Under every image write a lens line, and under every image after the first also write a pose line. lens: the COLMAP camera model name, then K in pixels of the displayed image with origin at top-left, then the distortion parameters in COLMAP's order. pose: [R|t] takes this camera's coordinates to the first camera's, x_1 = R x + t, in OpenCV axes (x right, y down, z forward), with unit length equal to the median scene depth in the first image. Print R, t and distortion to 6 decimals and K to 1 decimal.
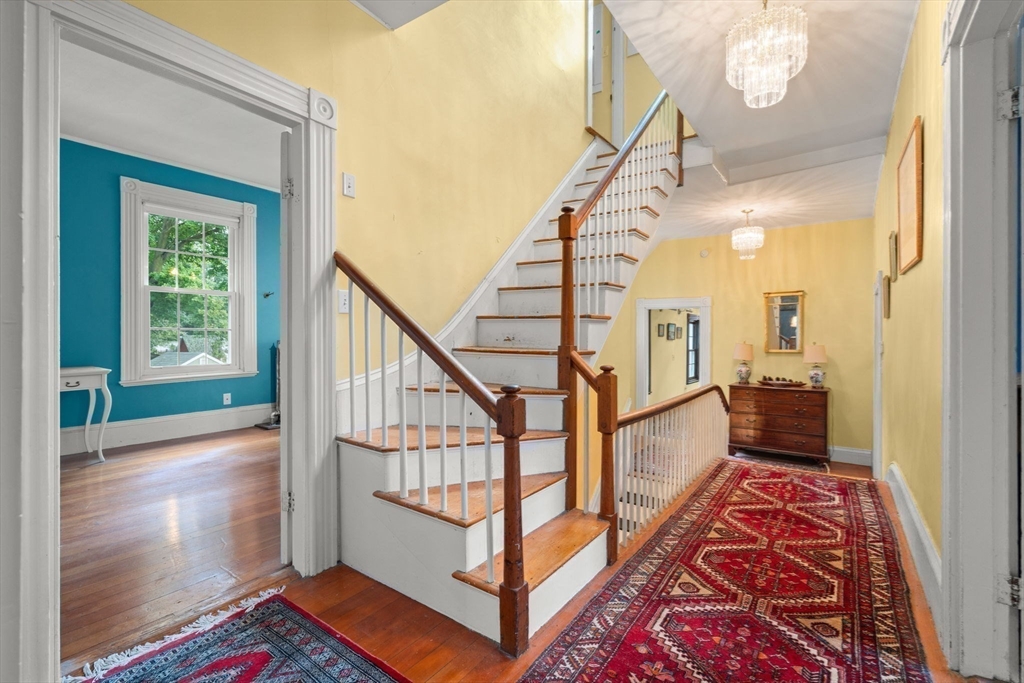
lens RADIAL K [[460.4, 0, 510.7], [0, 460.4, 343.7], [0, 0, 1]] dist [-0.002039, 0.001088]
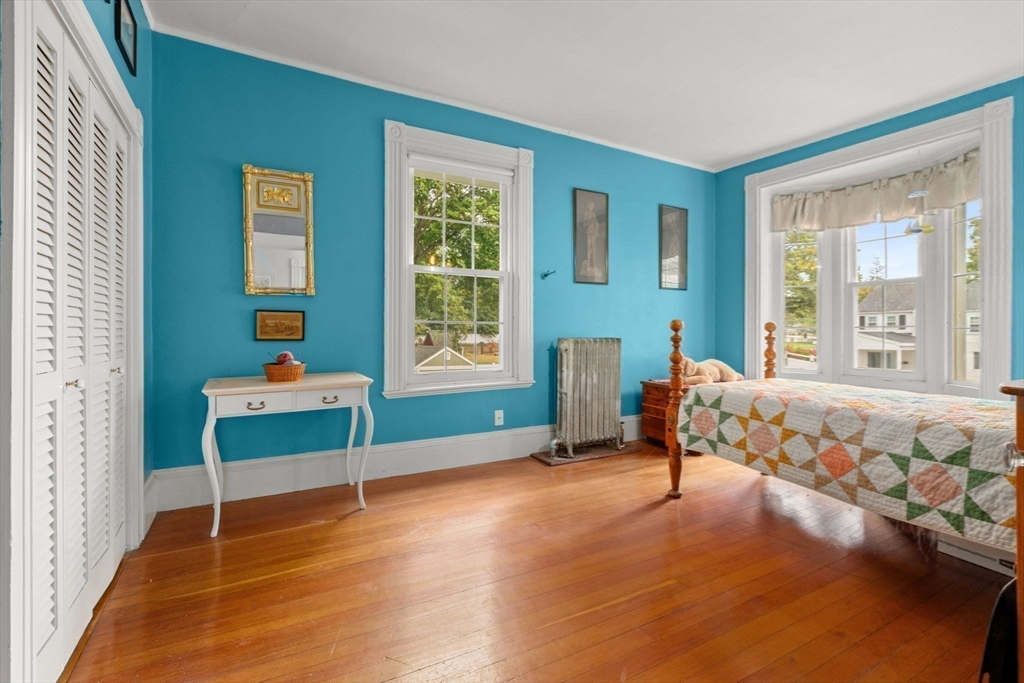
lens RADIAL K [[460.4, 0, 510.4], [0, 460.4, 339.4], [0, 0, 1]] dist [-0.002039, 0.001088]
pose [[0.906366, 0.006896, -0.422437, -0.339849], [-0.005424, 0.999974, 0.004687, -0.009536], [0.422458, -0.001957, 0.906380, 0.401496]]
